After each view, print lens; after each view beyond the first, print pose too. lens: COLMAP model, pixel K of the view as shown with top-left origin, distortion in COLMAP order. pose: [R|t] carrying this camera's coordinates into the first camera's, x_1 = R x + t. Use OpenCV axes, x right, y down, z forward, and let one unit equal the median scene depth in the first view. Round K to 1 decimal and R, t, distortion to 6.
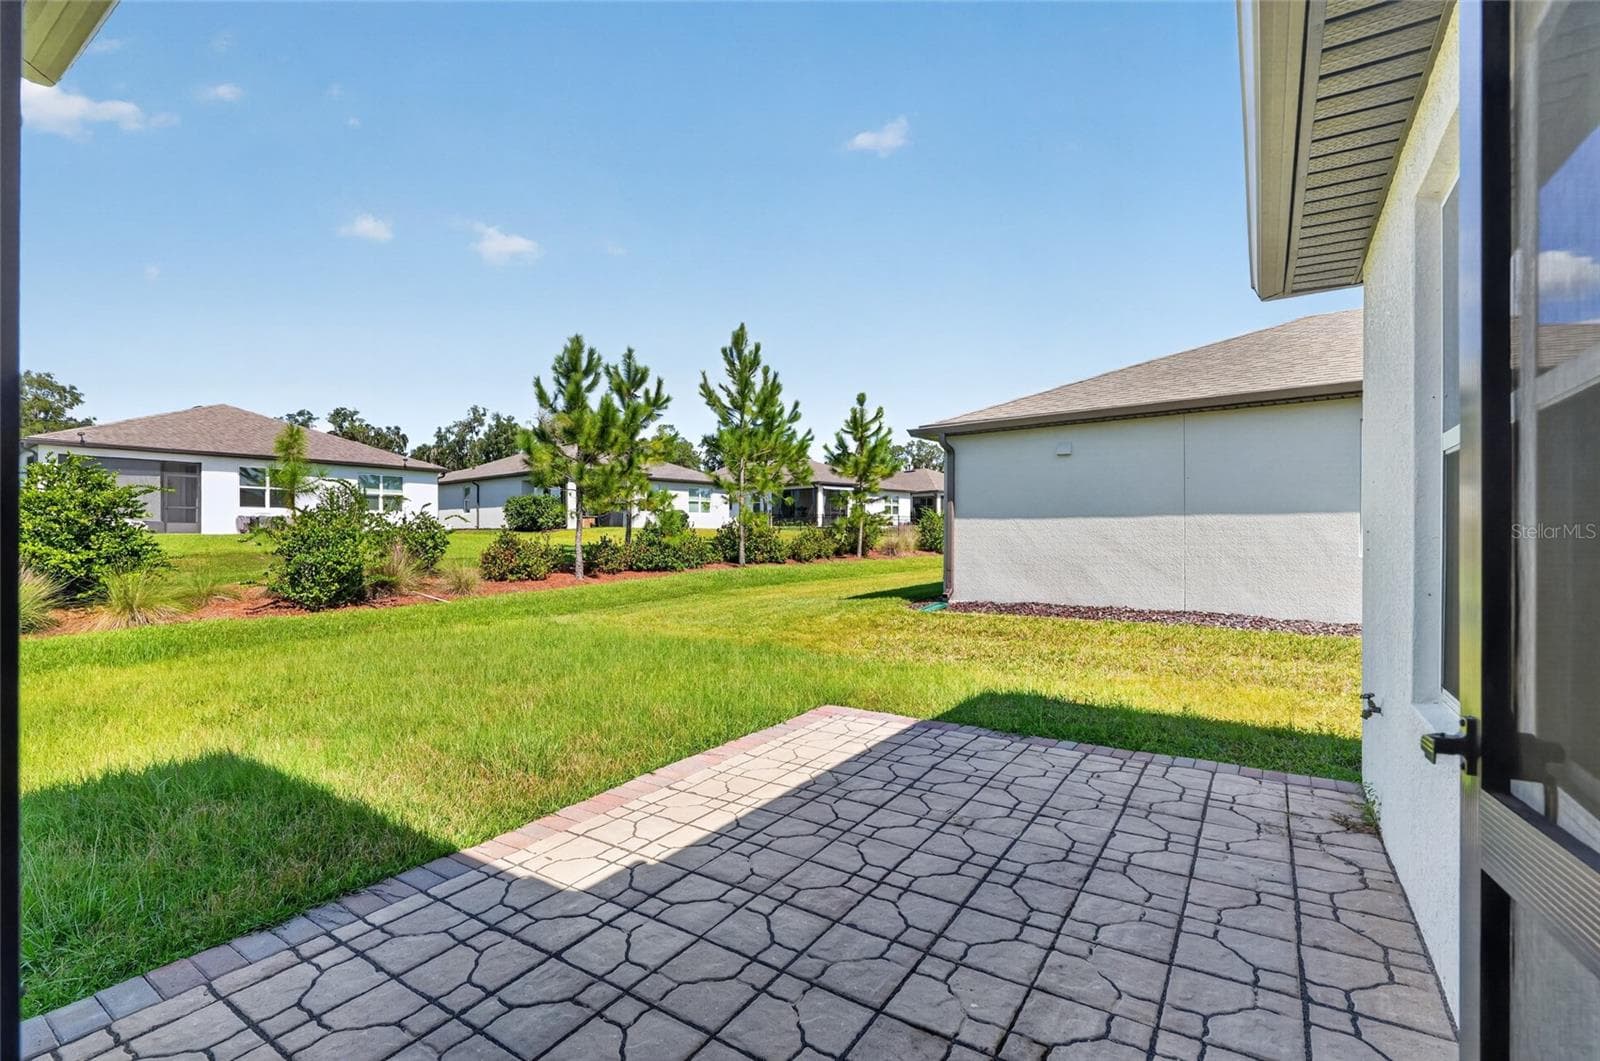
lens RADIAL K [[717.3, 0, 800.0], [0, 717.3, 530.5], [0, 0, 1]] dist [0.000714, -0.000068]
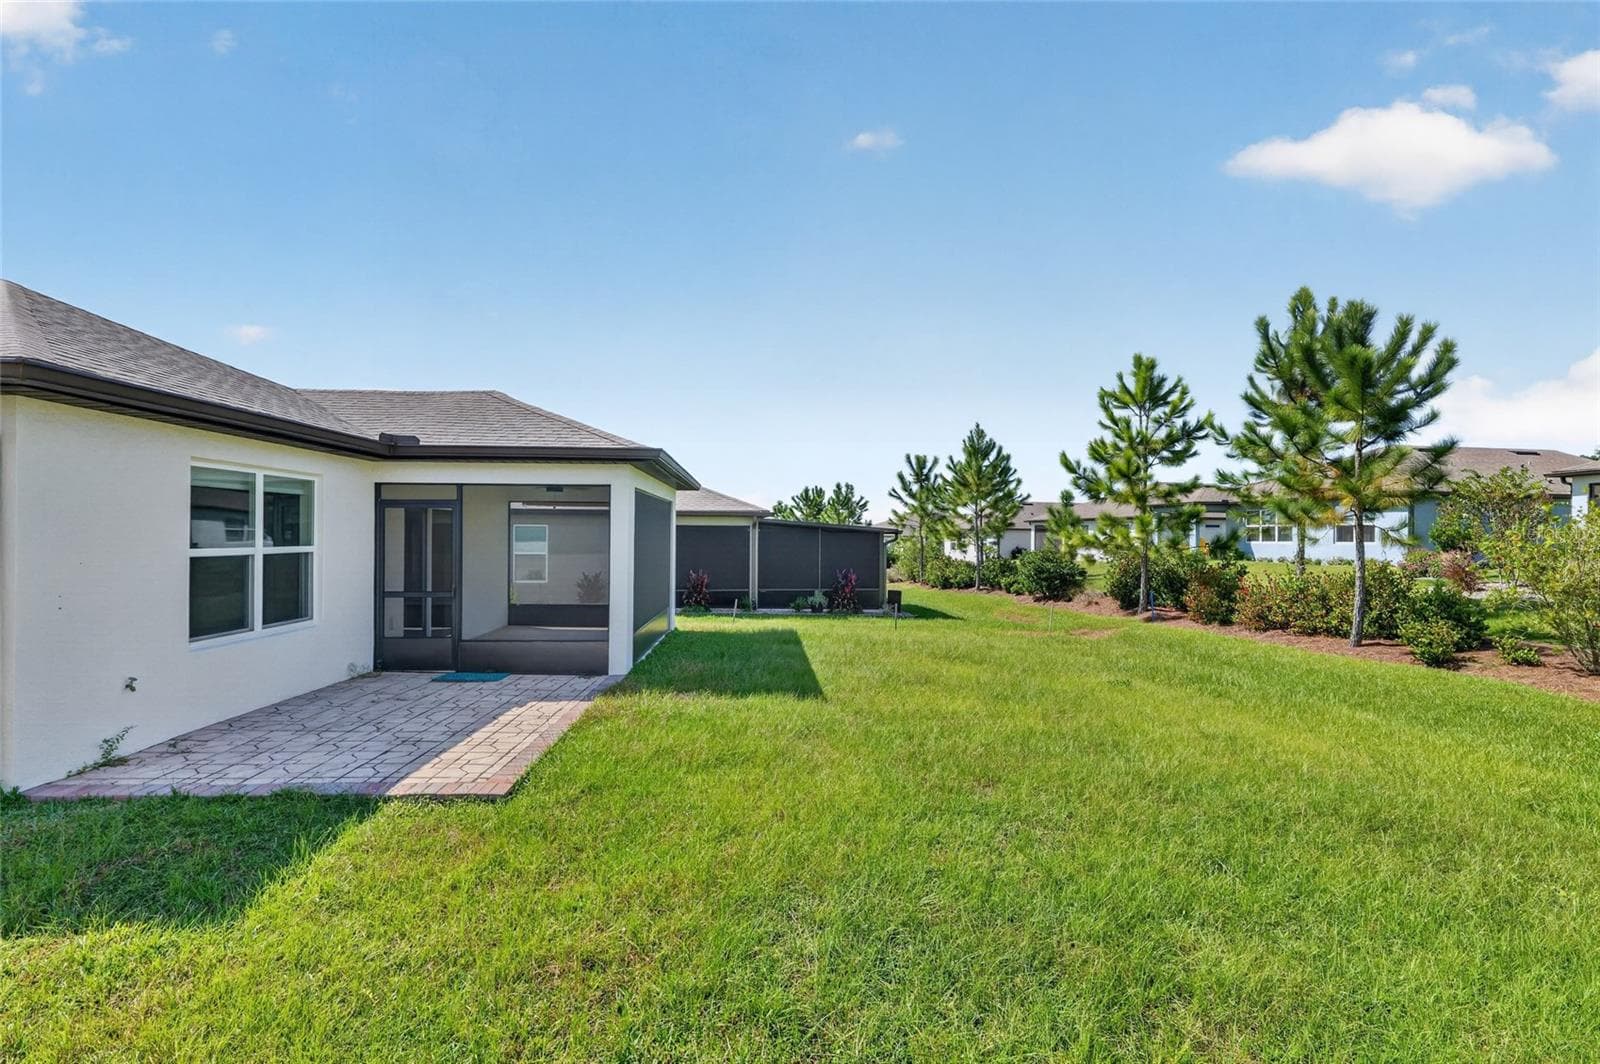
lens RADIAL K [[748.5, 0, 800.0], [0, 748.5, 532.0], [0, 0, 1]] dist [-0.001092, -0.000240]
pose [[-0.812027, -0.013272, -0.583469, 0.456152], [-0.009098, 0.999908, -0.010082, -0.130133], [0.583549, -0.002879, -0.812073, 3.149372]]
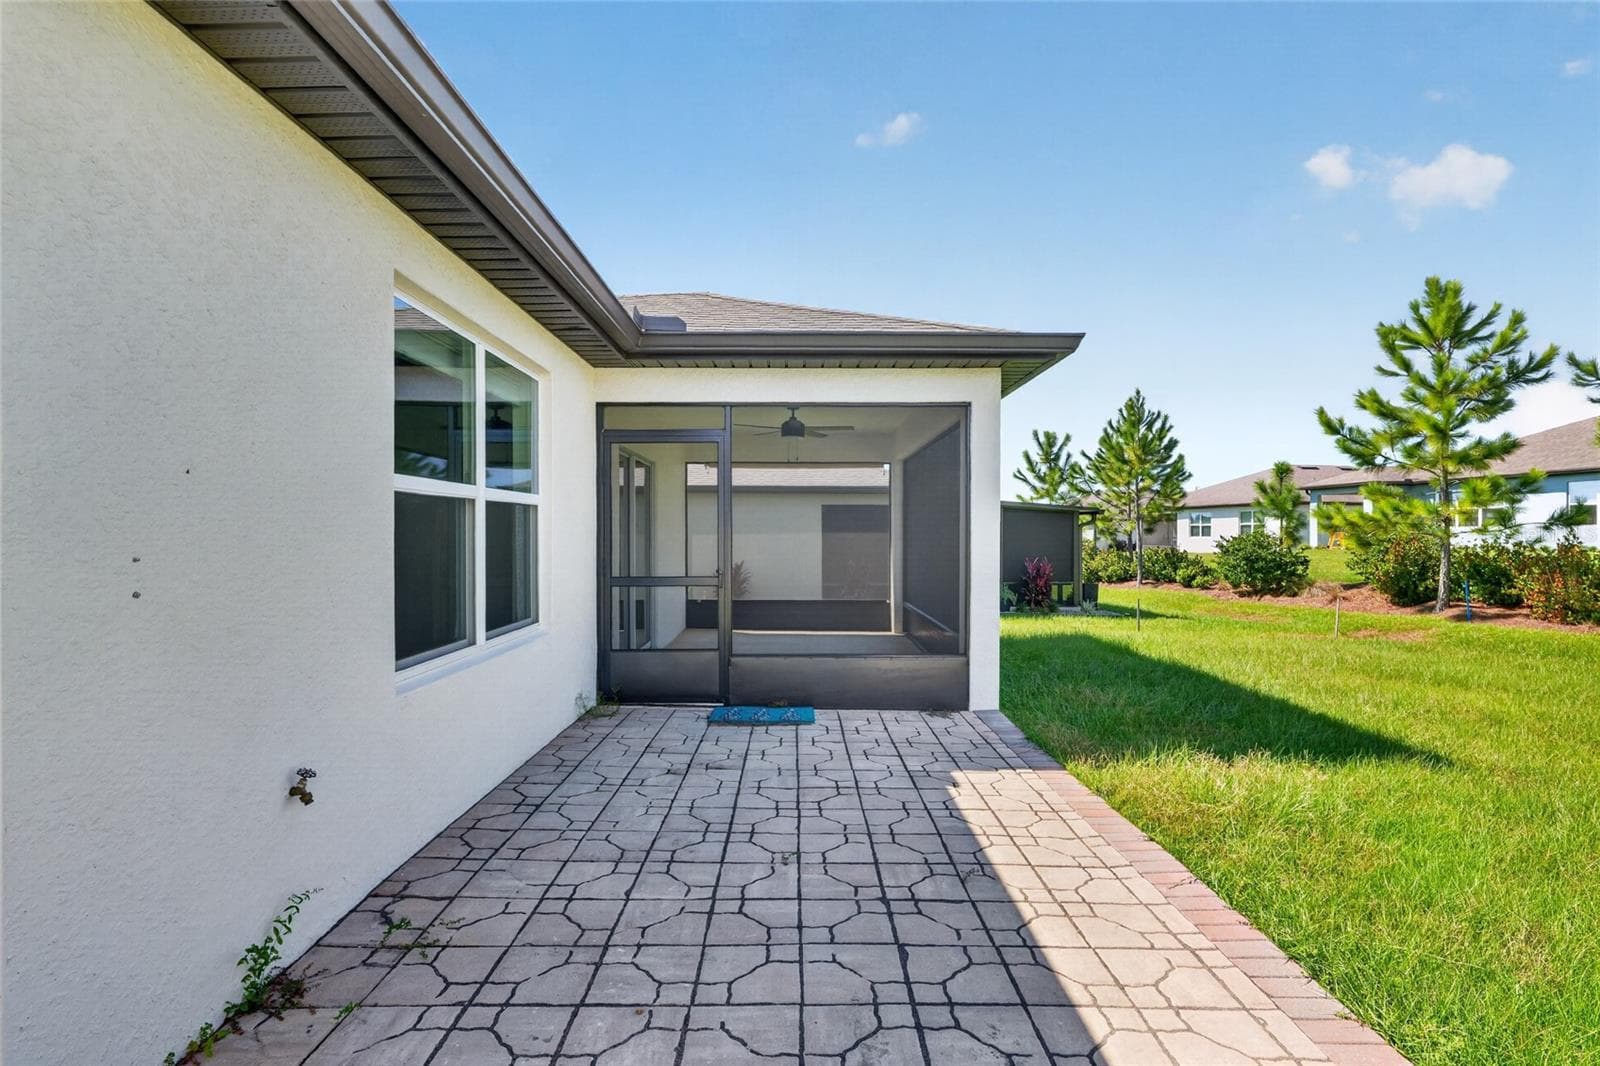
lens RADIAL K [[762.0, 0, 797.2], [0, 762.0, 539.1], [0, 0, 1]] dist [0.003398, -0.000762]
pose [[-0.836998, -0.000576, -0.547206, 0.698259], [-0.002205, 0.999995, 0.002320, -0.015559], [0.547201, 0.003149, -0.836995, 1.707471]]
